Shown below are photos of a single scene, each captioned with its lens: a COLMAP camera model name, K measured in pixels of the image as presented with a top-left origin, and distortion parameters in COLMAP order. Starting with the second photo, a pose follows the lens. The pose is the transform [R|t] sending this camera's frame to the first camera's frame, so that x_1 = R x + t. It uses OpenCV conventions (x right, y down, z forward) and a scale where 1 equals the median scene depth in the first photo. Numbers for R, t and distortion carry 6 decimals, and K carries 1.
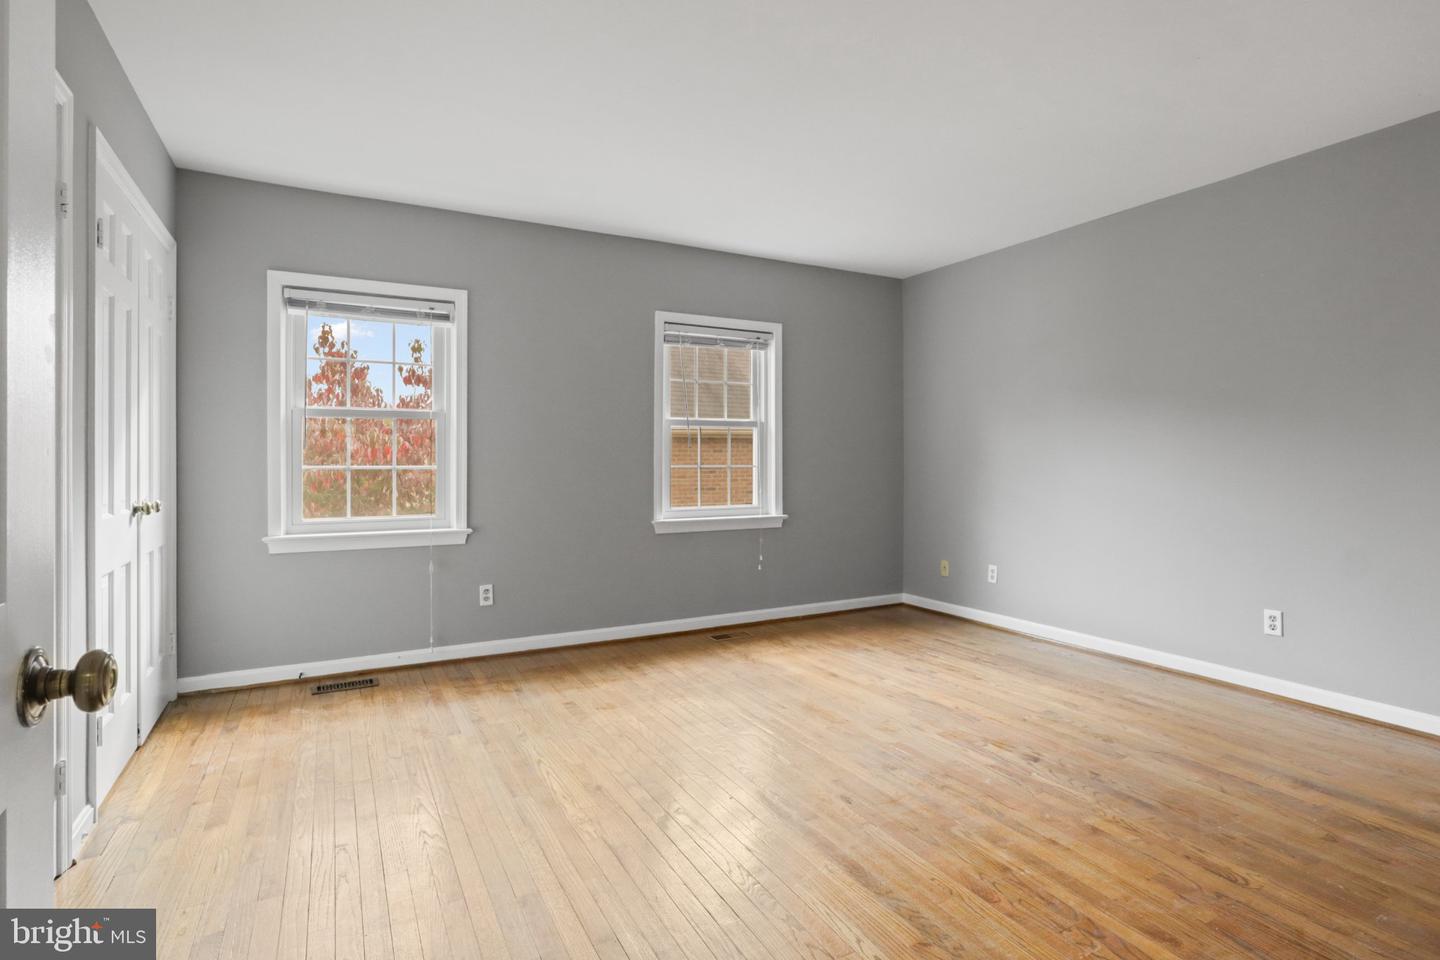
lens RADIAL K [[706.8, 0, 723.2], [0, 706.8, 471.6], [0, 0, 1]] dist [0.002324, 0.000276]
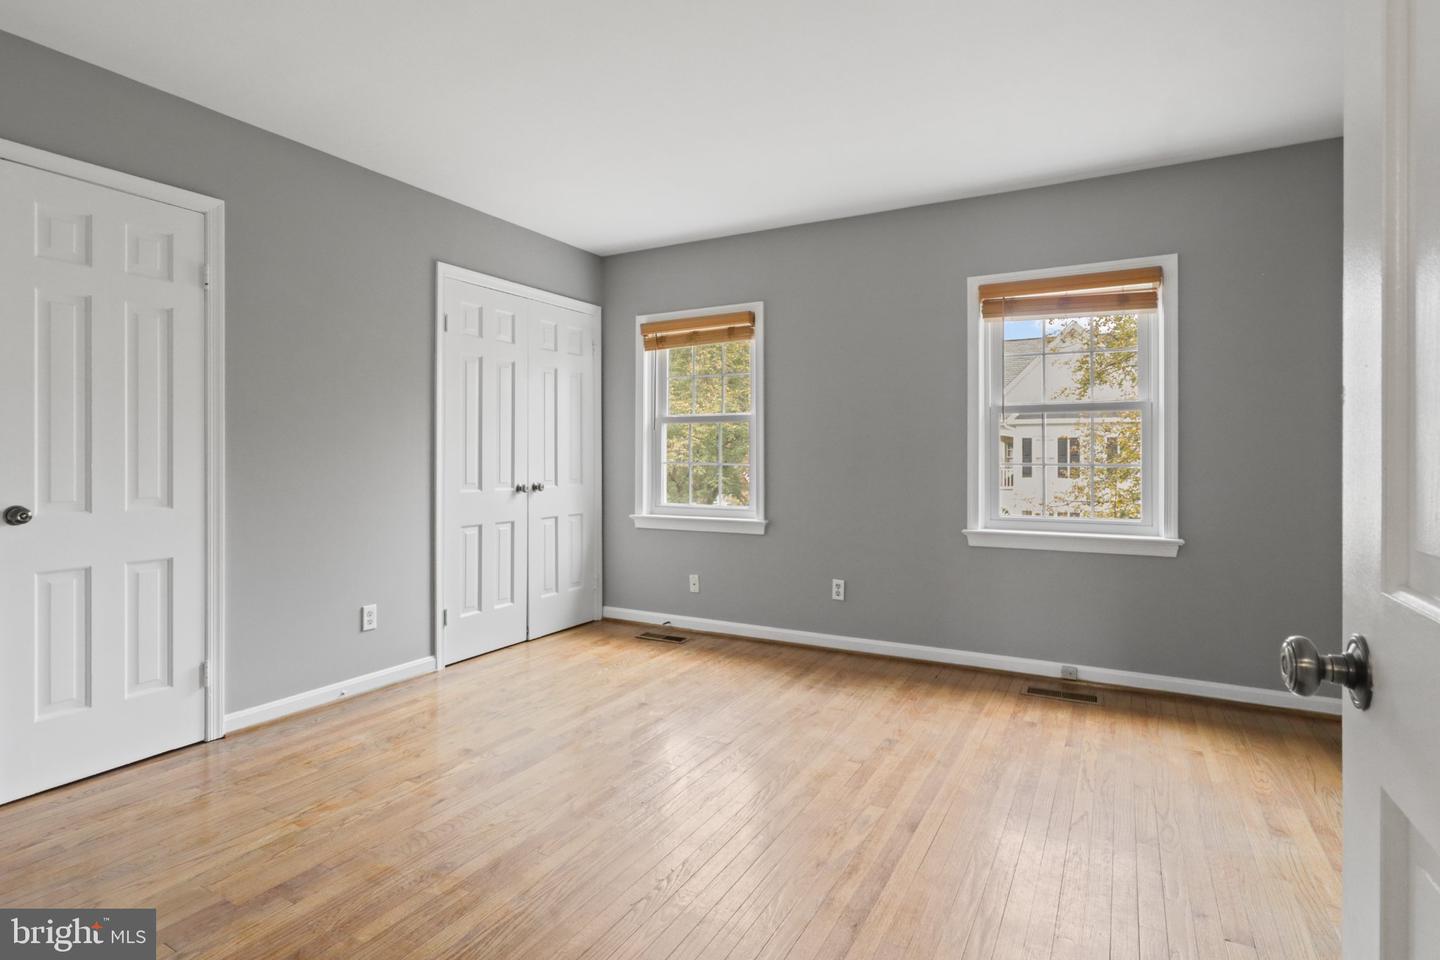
lens RADIAL K [[767.7, 0, 714.1], [0, 767.7, 472.3], [0, 0, 1]] dist [-0.005966, -0.000300]
pose [[0.536127, 0.017706, -0.843951, 0.555144], [-0.013882, 0.999830, 0.012157, -0.006364], [0.844023, 0.005198, 0.536282, 0.279593]]
